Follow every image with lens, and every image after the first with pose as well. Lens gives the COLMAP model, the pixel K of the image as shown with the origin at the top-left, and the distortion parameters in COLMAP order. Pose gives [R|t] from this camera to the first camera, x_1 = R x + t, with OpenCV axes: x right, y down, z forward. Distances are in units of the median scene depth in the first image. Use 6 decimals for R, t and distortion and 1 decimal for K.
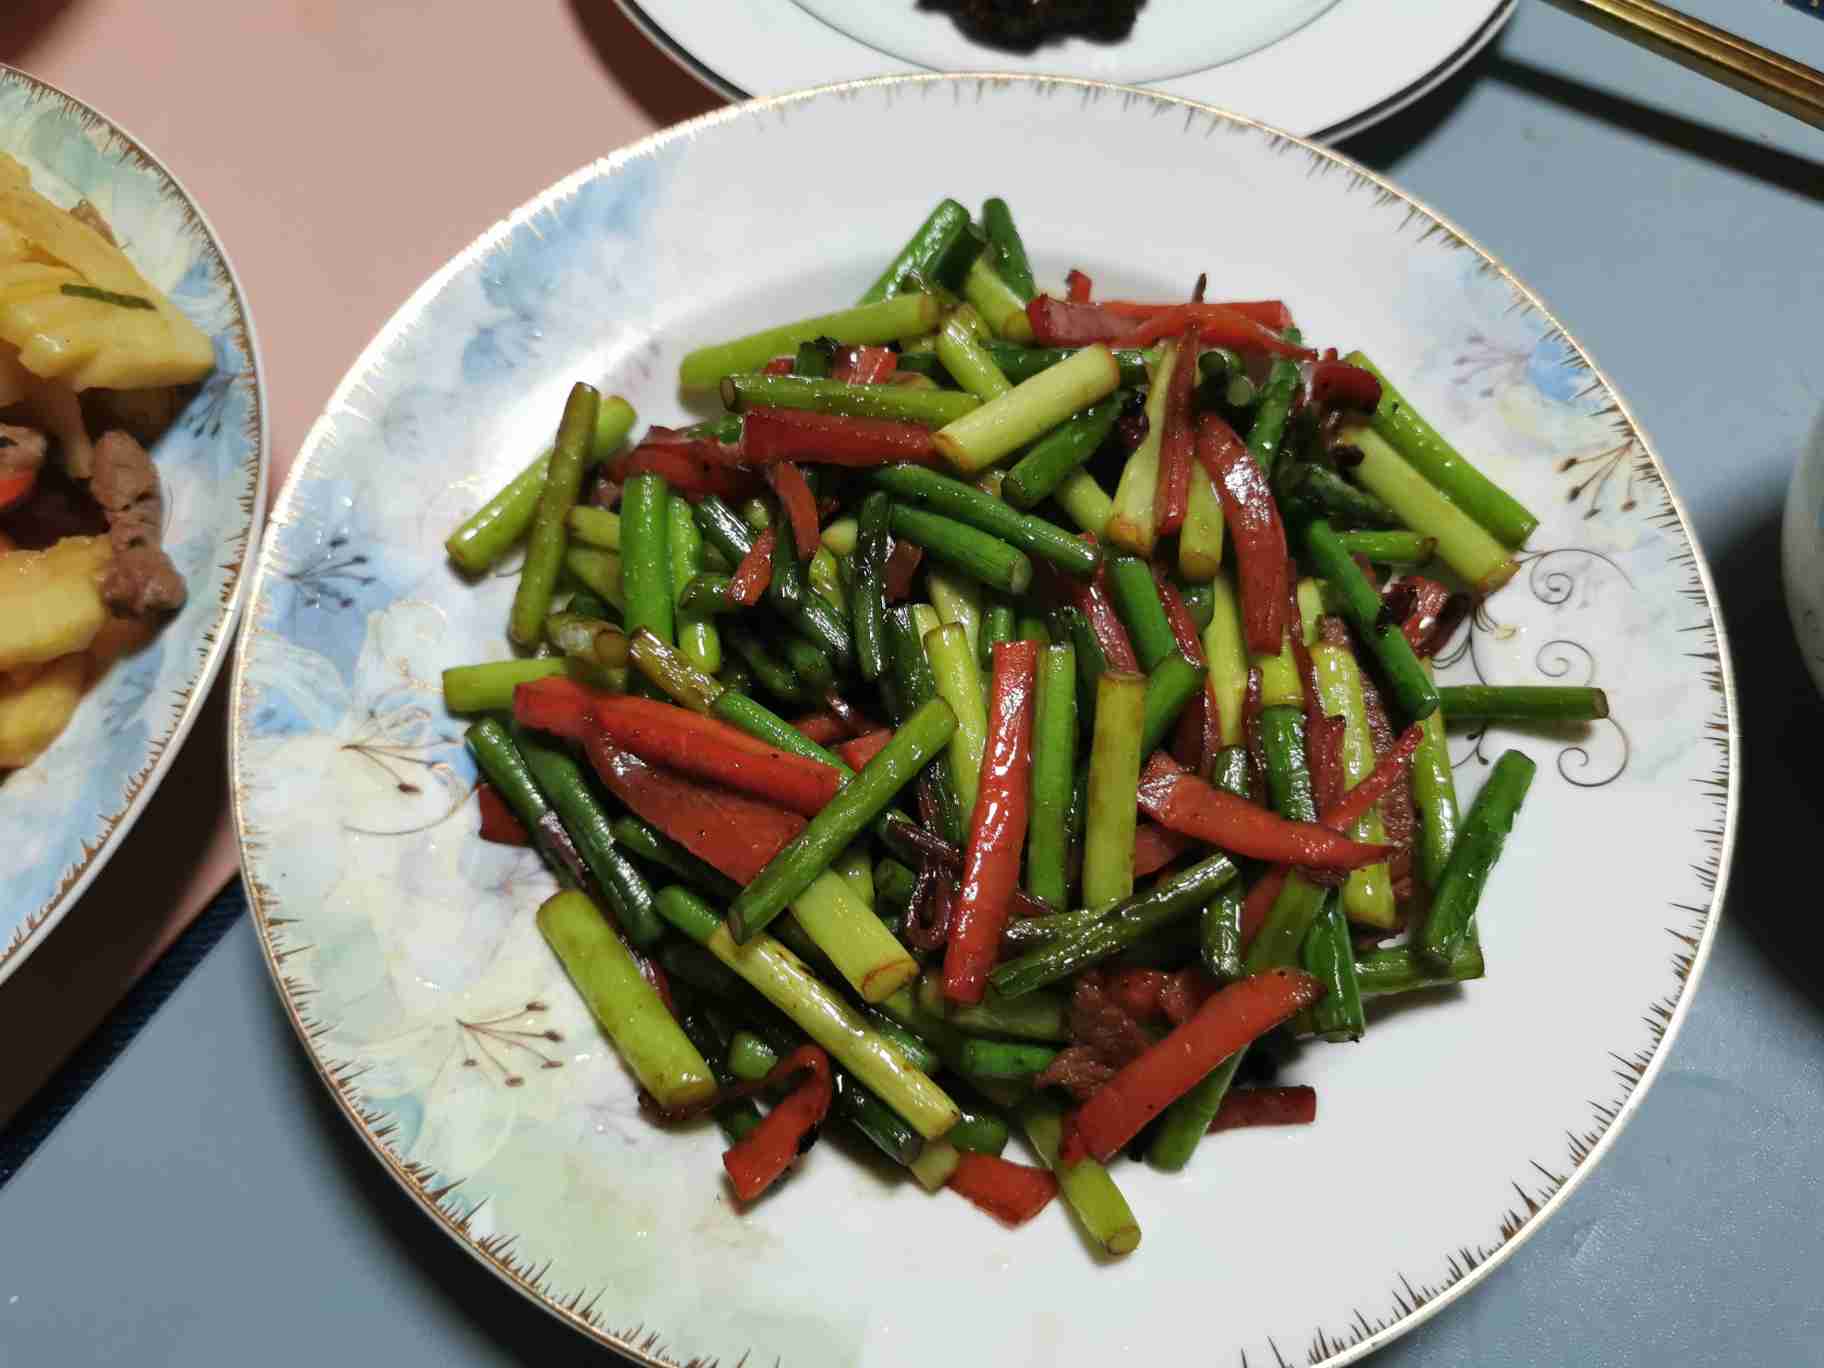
lens RADIAL K [[1416.4, 0, 904.7], [0, 1416.4, 682.8], [0, 0, 1]] dist [0.059577, -0.071798]
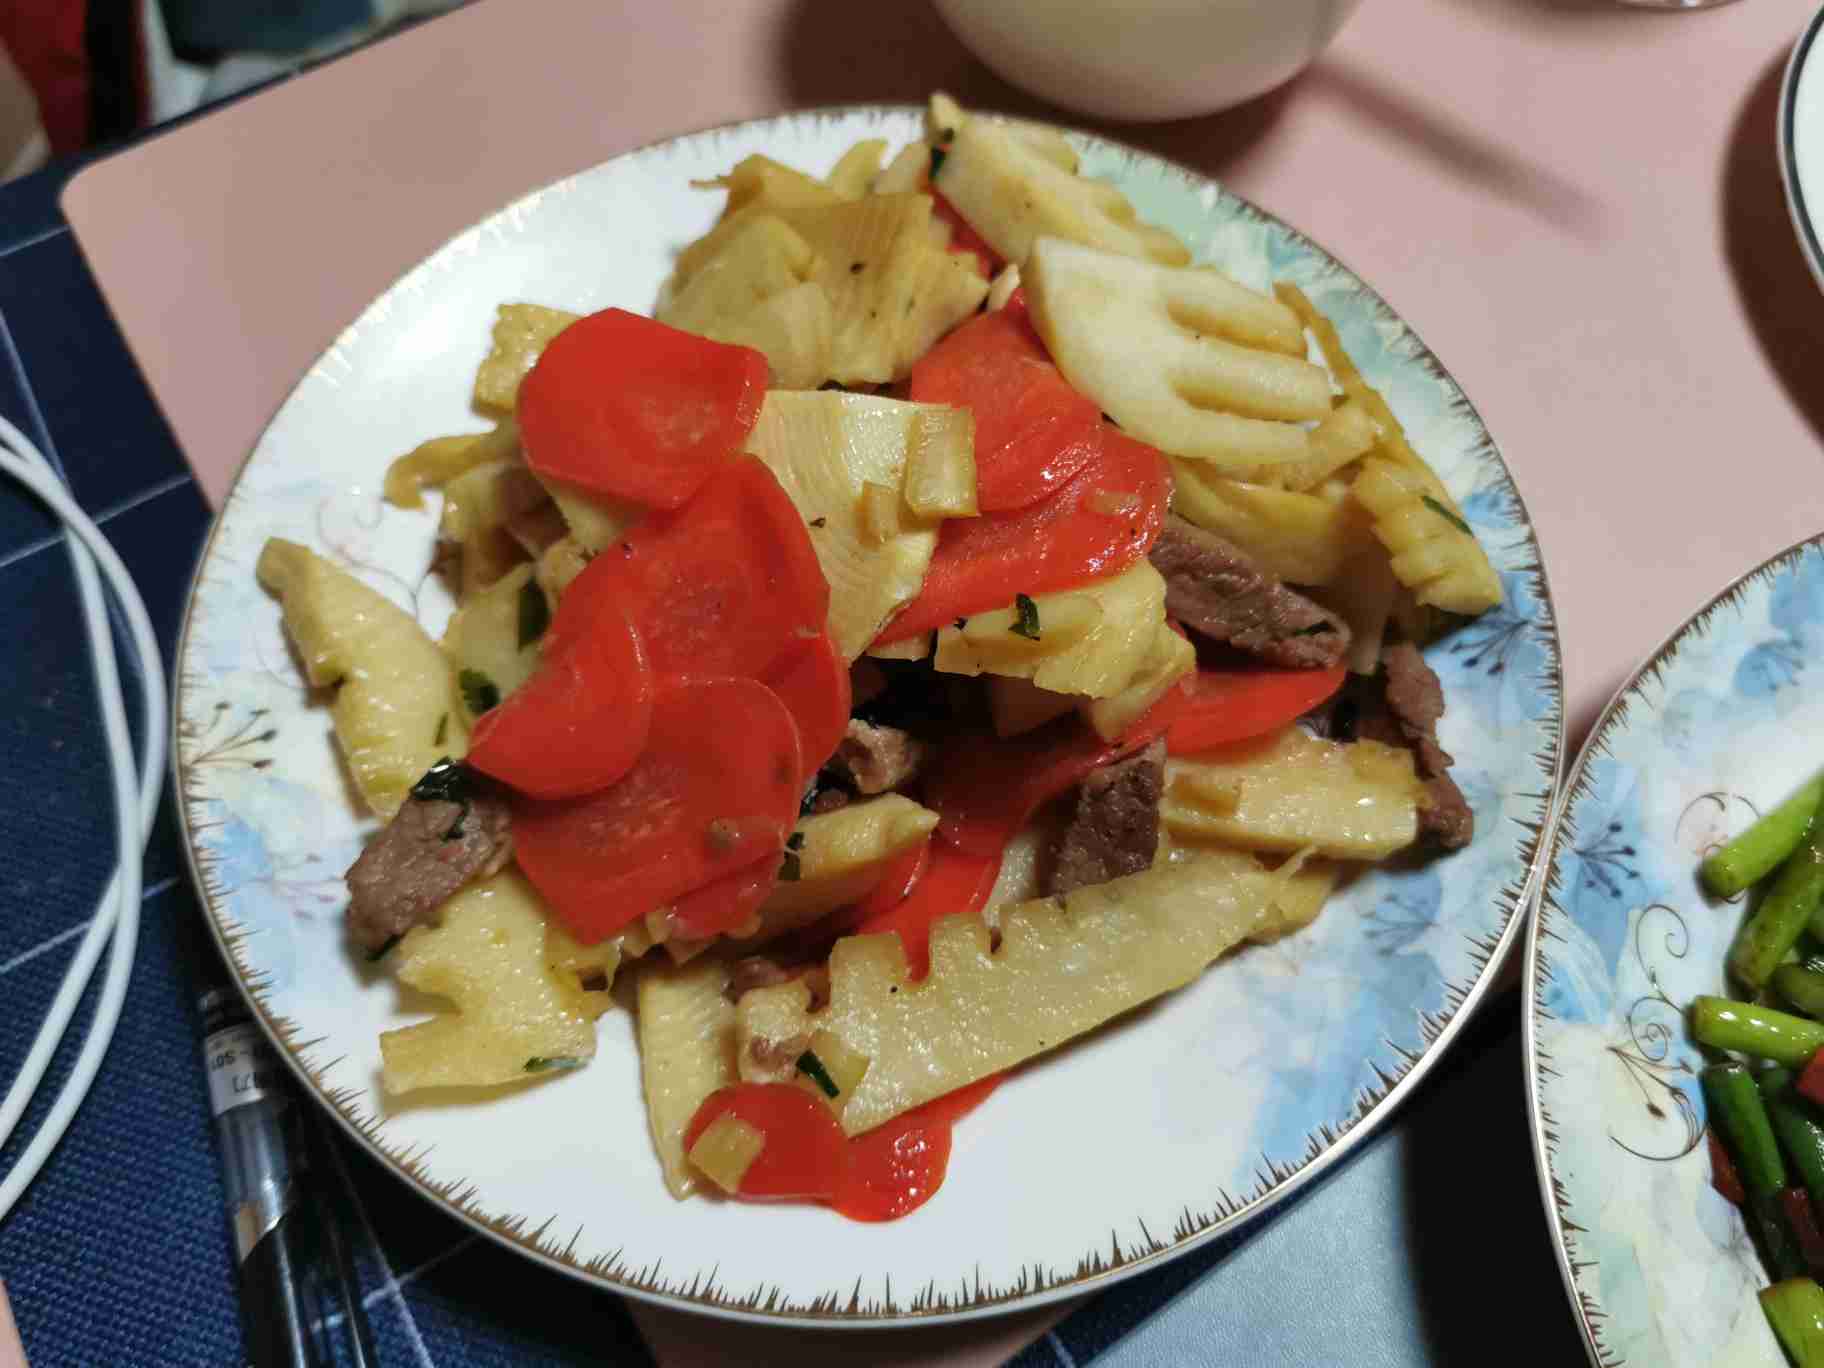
lens RADIAL K [[1416.4, 0, 904.7], [0, 1416.4, 682.8], [0, 0, 1]] dist [0.059577, -0.071798]
pose [[0.937467, 0.325724, -0.122721, -0.766535], [-0.331064, 0.943267, -0.025397, -0.005874], [0.107486, 0.064438, 0.992116, -0.032895]]
